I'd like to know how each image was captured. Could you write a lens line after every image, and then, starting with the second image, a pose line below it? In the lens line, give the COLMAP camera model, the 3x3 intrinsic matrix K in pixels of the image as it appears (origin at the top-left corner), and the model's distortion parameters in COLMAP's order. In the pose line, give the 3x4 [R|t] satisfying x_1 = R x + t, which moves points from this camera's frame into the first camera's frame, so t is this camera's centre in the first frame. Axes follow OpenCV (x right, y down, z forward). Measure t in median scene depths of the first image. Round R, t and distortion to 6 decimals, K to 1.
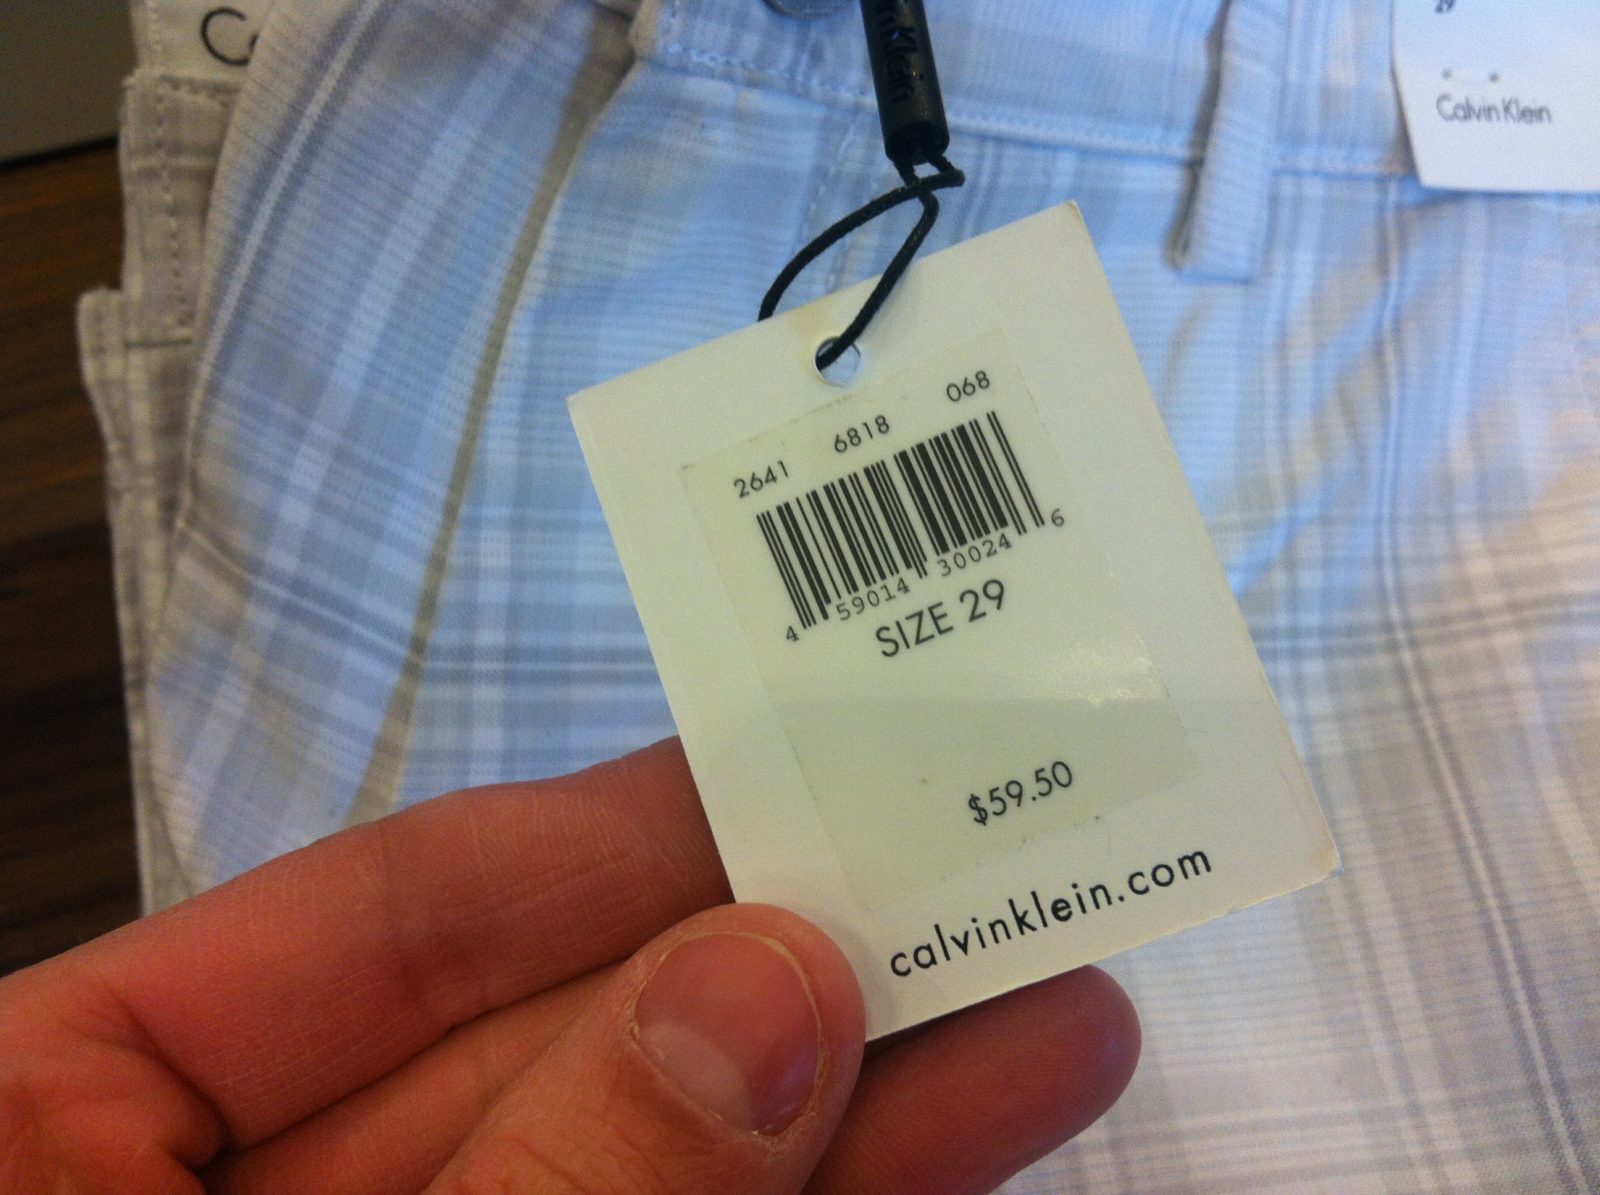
lens RADIAL K [[1585.4, 0, 800.0], [0, 1585.4, 597.5], [0, 0, 1]] dist [-0.011190, -0.018695]
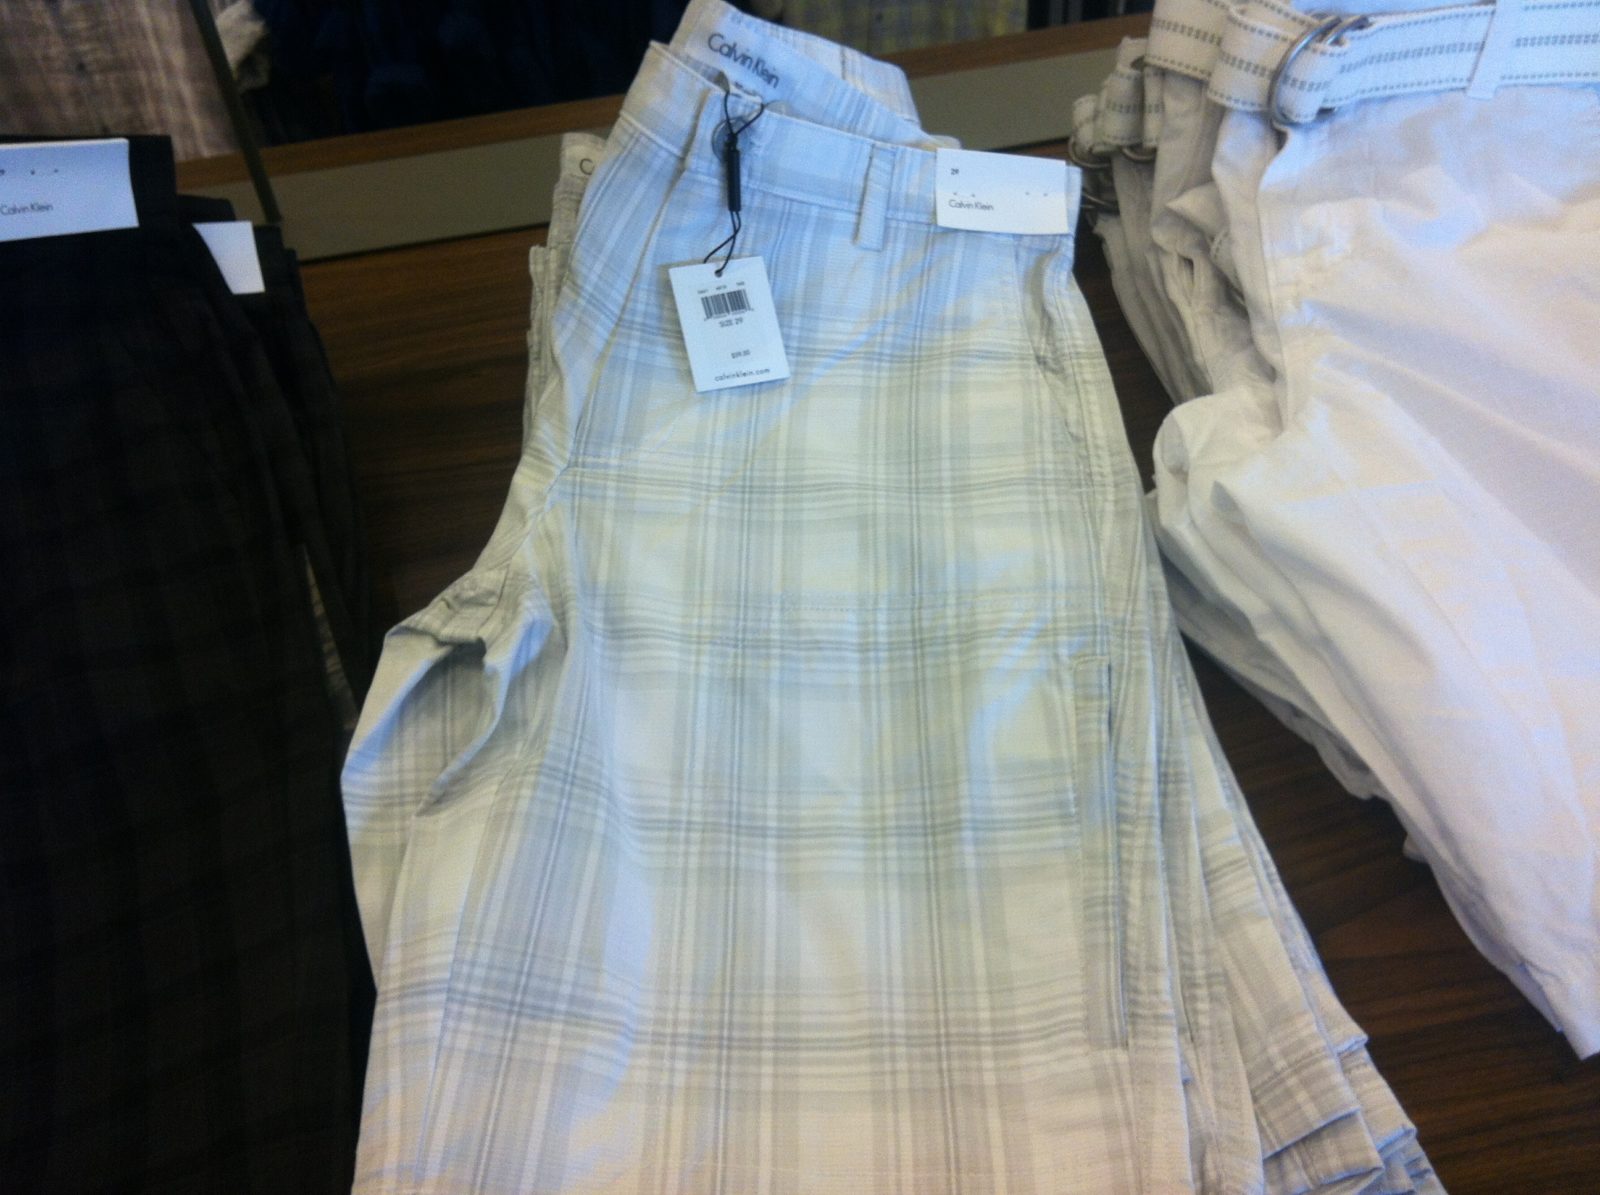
lens RADIAL K [[1628.2, 0, 800.0], [0, 1628.2, 597.5], [0, 0, 1]] dist [0.088964, -0.003943]
pose [[0.983456, 0.078047, -0.163469, 0.803550], [-0.100772, 0.985614, -0.135686, 1.079611], [0.150527, 0.149915, 0.977173, -2.442581]]
